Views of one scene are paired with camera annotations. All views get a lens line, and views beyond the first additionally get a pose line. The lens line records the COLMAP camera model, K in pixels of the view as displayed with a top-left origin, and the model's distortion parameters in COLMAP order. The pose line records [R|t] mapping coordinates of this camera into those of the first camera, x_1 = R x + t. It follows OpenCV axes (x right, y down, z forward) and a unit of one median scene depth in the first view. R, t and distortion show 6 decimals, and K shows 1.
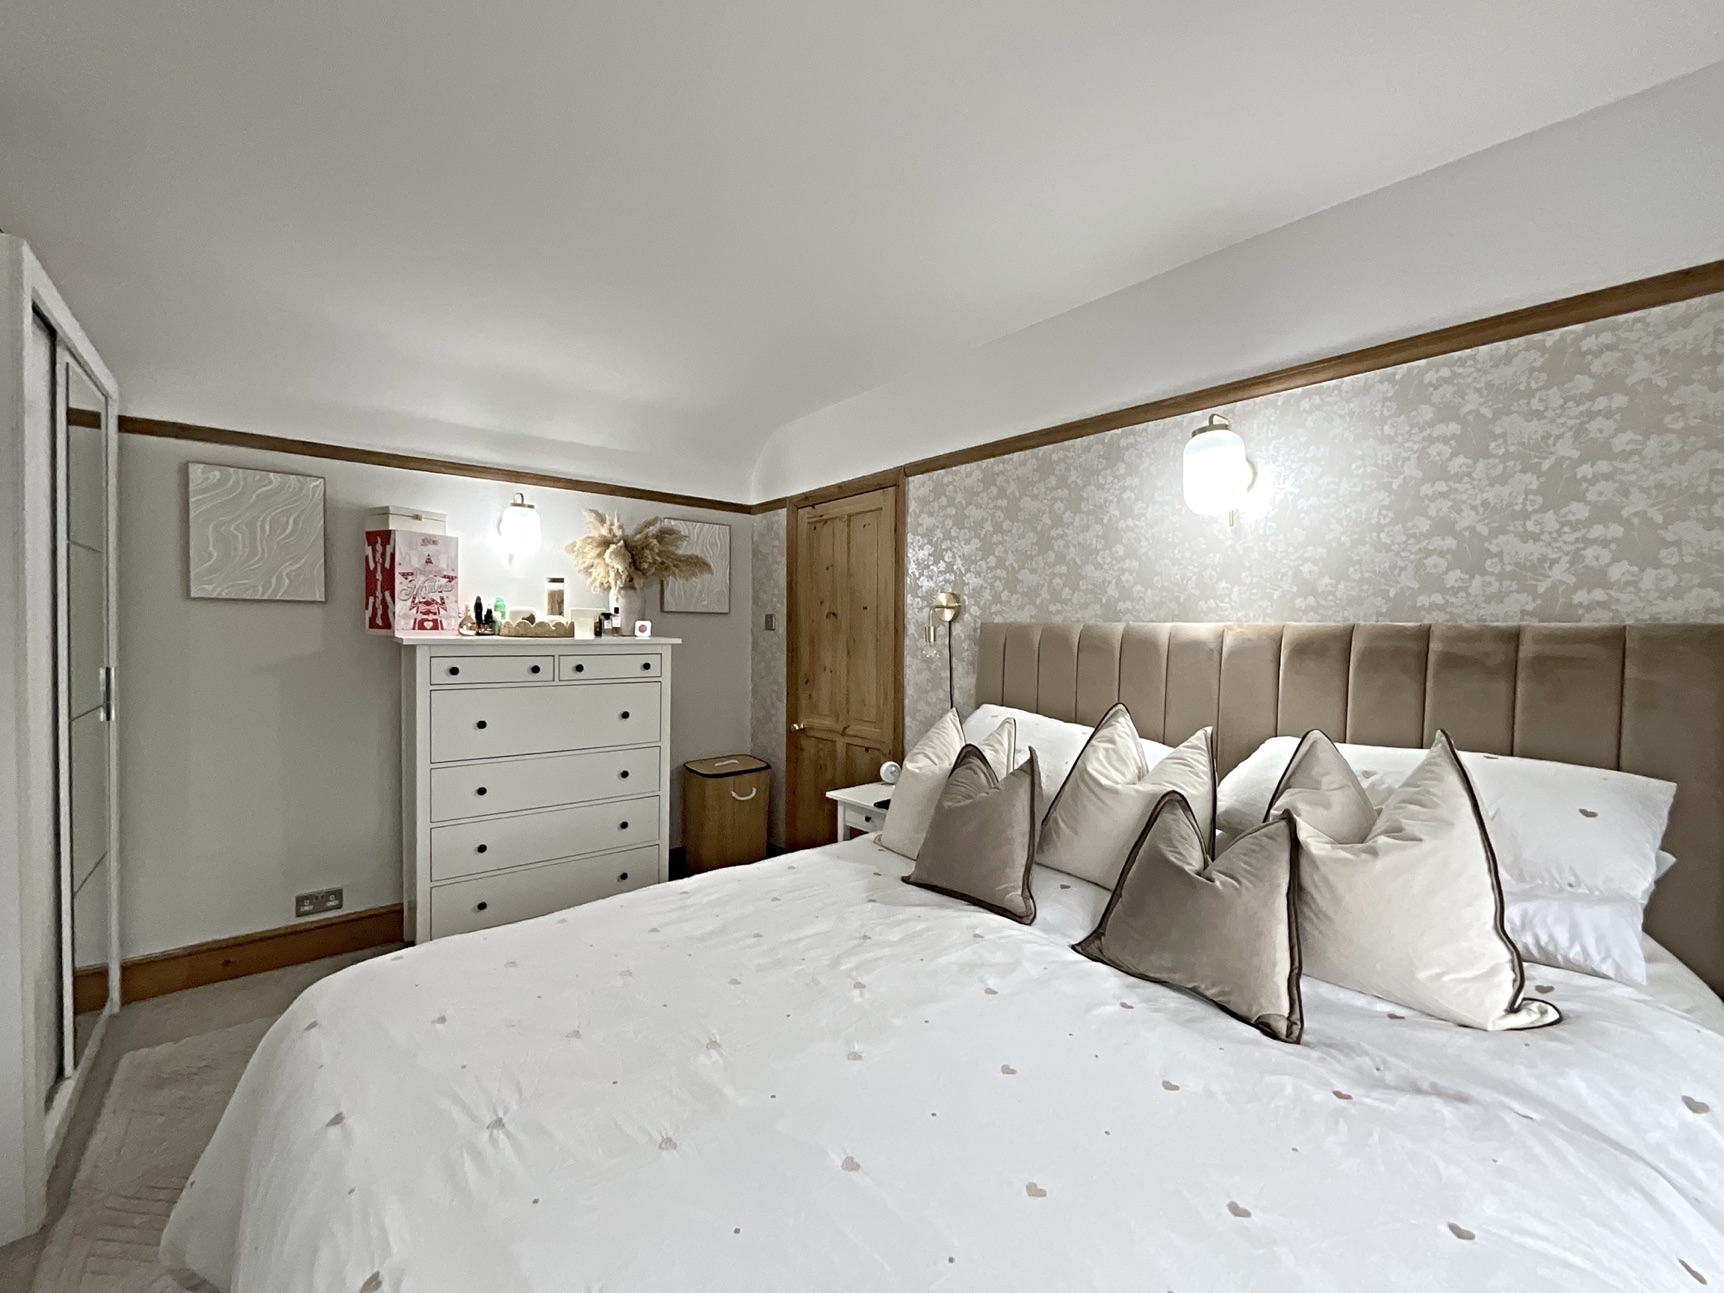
lens RADIAL K [[697.9, 0, 862.0], [0, 697.9, 646.5], [0, 0, 1]] dist [0.002107, 0.000045]
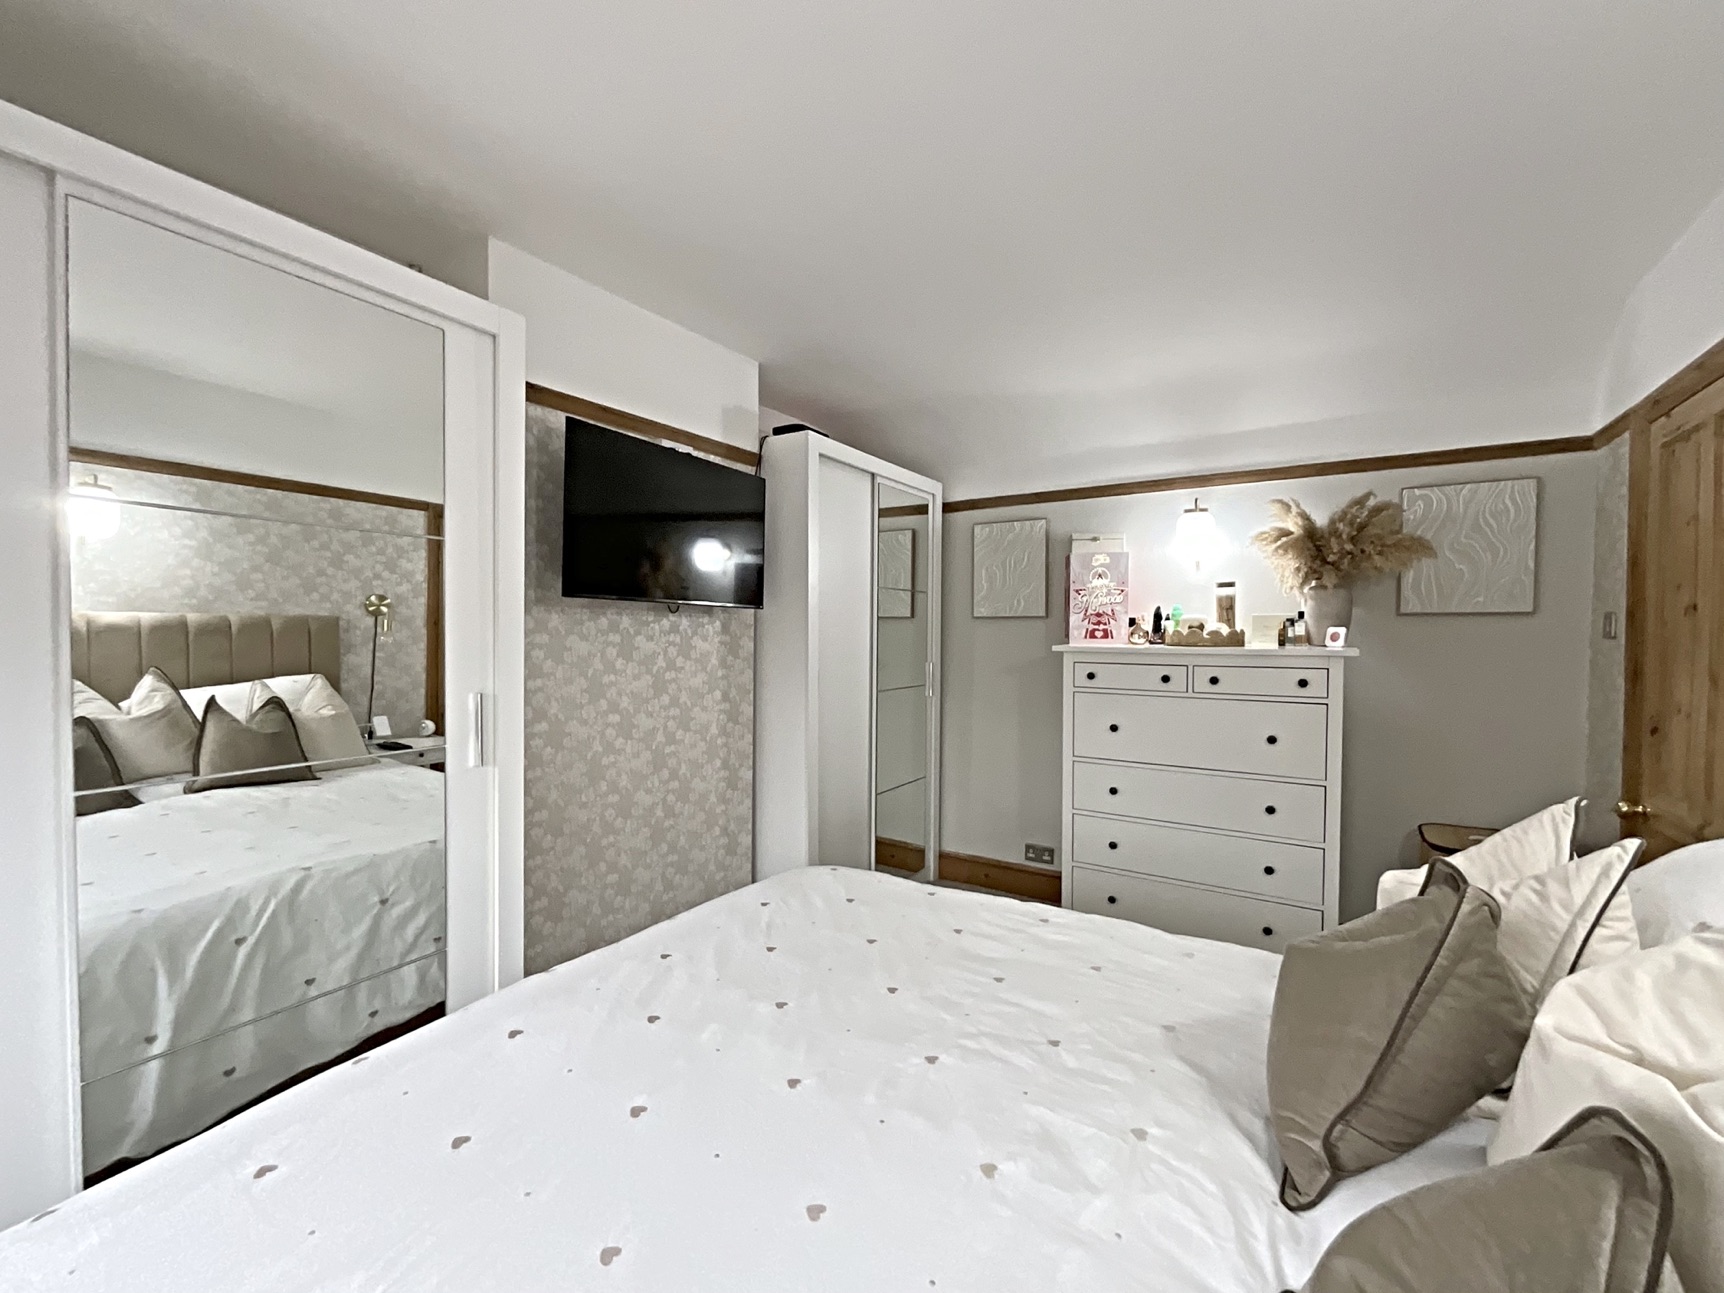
lens RADIAL K [[711.5, 0, 862.0], [0, 711.5, 646.5], [0, 0, 1]] dist [-0.000271, 0.000059]
pose [[0.303001, 0.007936, -0.952957, 0.348953], [-0.023524, 0.999723, 0.000845, -0.003351], [0.952700, 0.022162, 0.303104, 0.292257]]
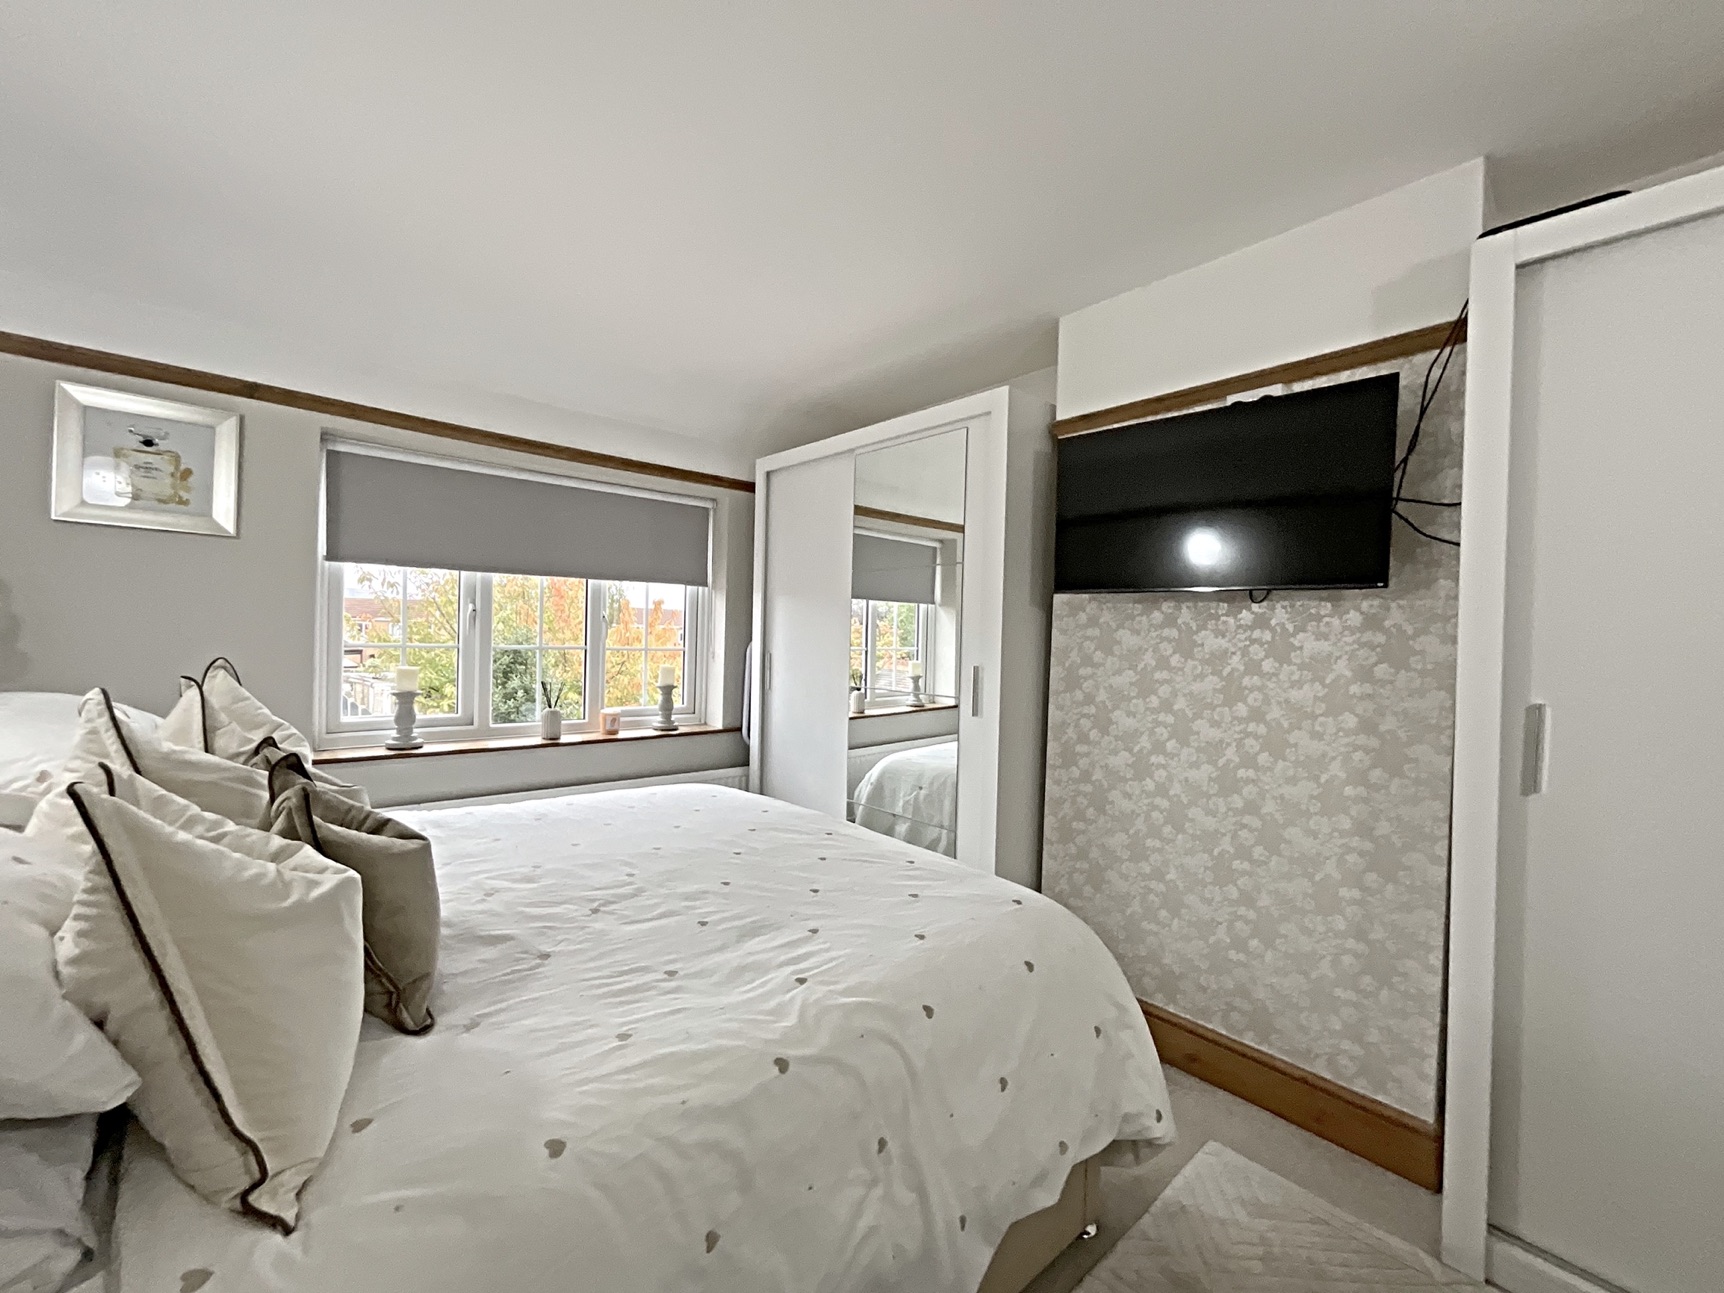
lens RADIAL K [[698.5, 0, 859.7], [0, 698.5, 647.2], [0, 0, 1]] dist [-0.005001, -0.000045]
pose [[-0.998844, -0.041853, -0.023632, -0.172233], [-0.042659, 0.998486, 0.034736, -0.002411], [0.022142, 0.035704, -0.999117, 1.031966]]
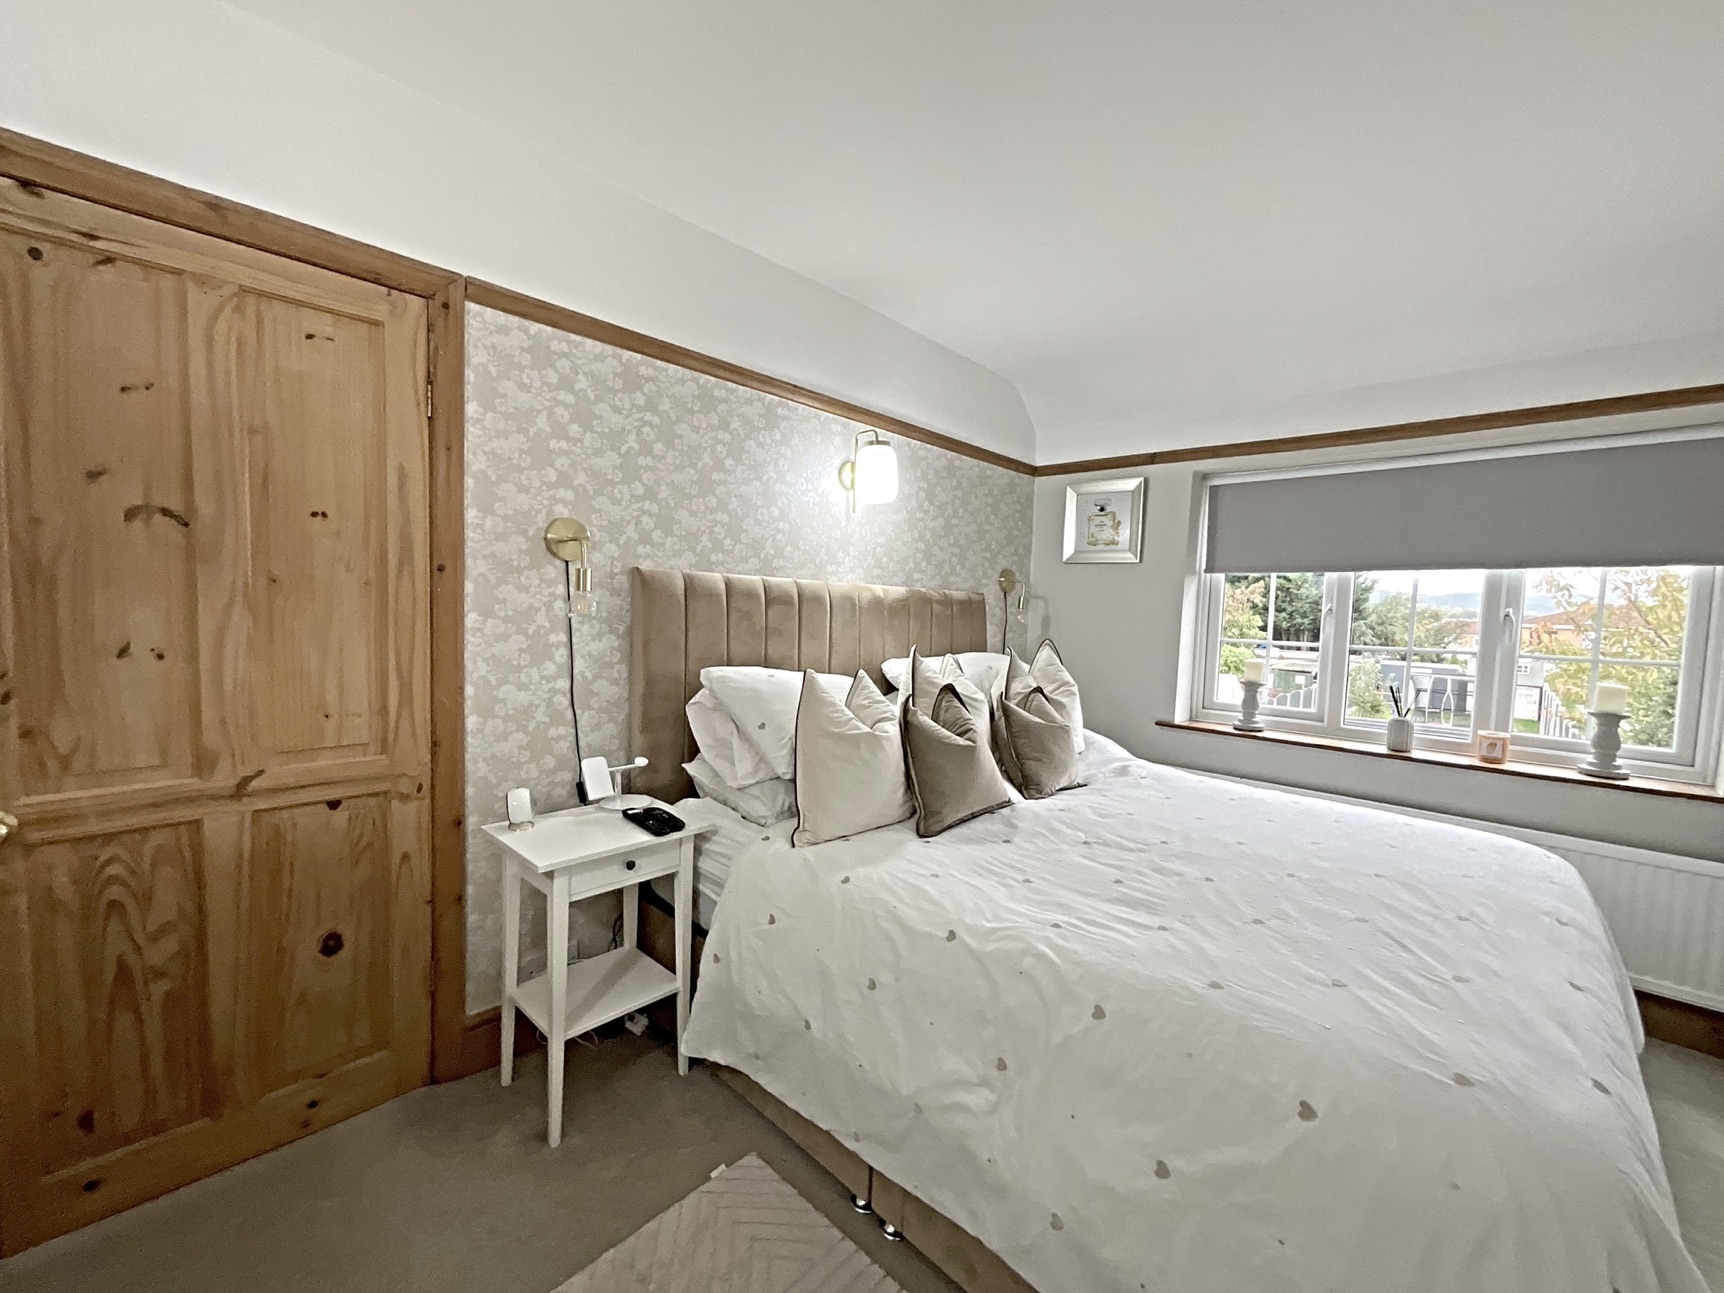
lens RADIAL K [[698.5, 0, 859.7], [0, 698.5, 647.2], [0, 0, 1]] dist [-0.005001, -0.000045]
pose [[-0.105782, -0.071593, 0.991809, -0.599282], [-0.014811, 0.997408, 0.070418, -0.004170], [-0.994279, -0.007241, -0.106568, 0.798702]]
